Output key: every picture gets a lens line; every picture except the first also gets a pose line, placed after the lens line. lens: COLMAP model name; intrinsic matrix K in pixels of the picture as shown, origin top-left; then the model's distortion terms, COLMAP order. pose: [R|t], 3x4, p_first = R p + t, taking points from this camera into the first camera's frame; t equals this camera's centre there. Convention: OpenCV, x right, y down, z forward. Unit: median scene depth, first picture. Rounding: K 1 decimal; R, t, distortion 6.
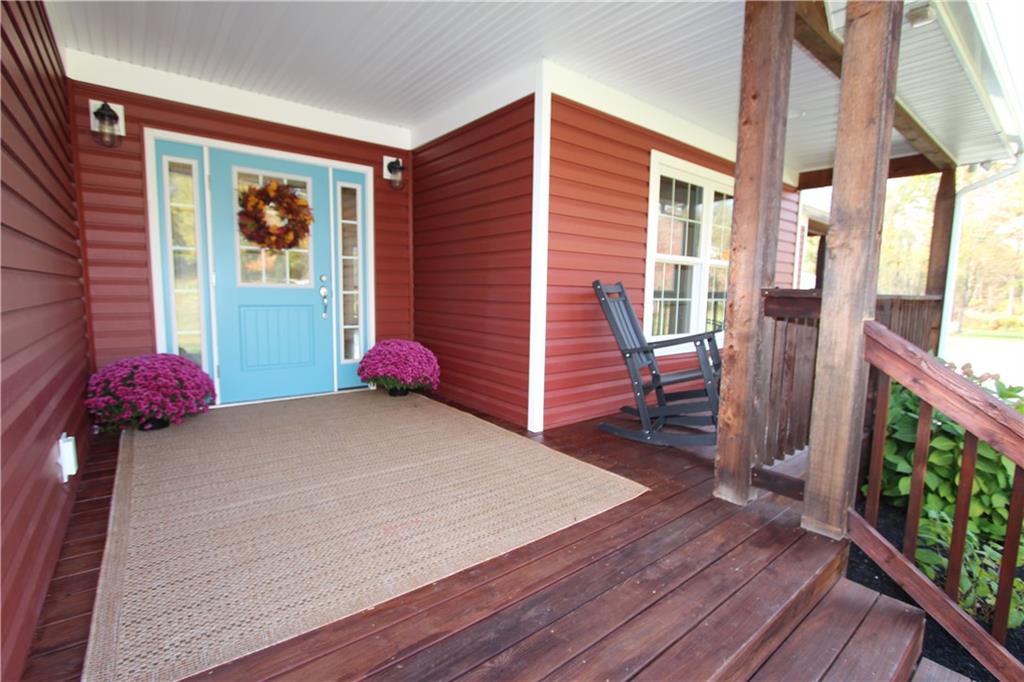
lens RADIAL K [[471.7, 0, 517.1], [0, 471.7, 339.7], [0, 0, 1]] dist [-0.021625, 0.005867]
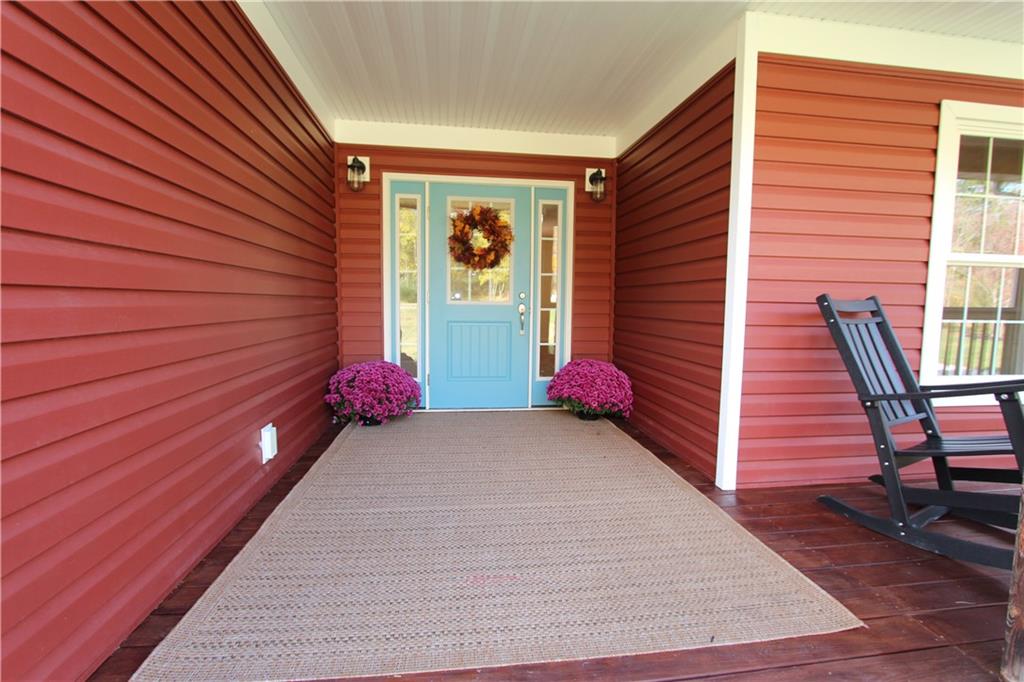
lens RADIAL K [[471.7, 0, 517.1], [0, 471.7, 339.7], [0, 0, 1]] dist [-0.021625, 0.005867]
pose [[0.859643, 0.034320, -0.509741, 0.119846], [-0.051658, 0.998467, -0.019893, -0.016688], [0.508276, 0.043433, 0.860098, 0.138039]]
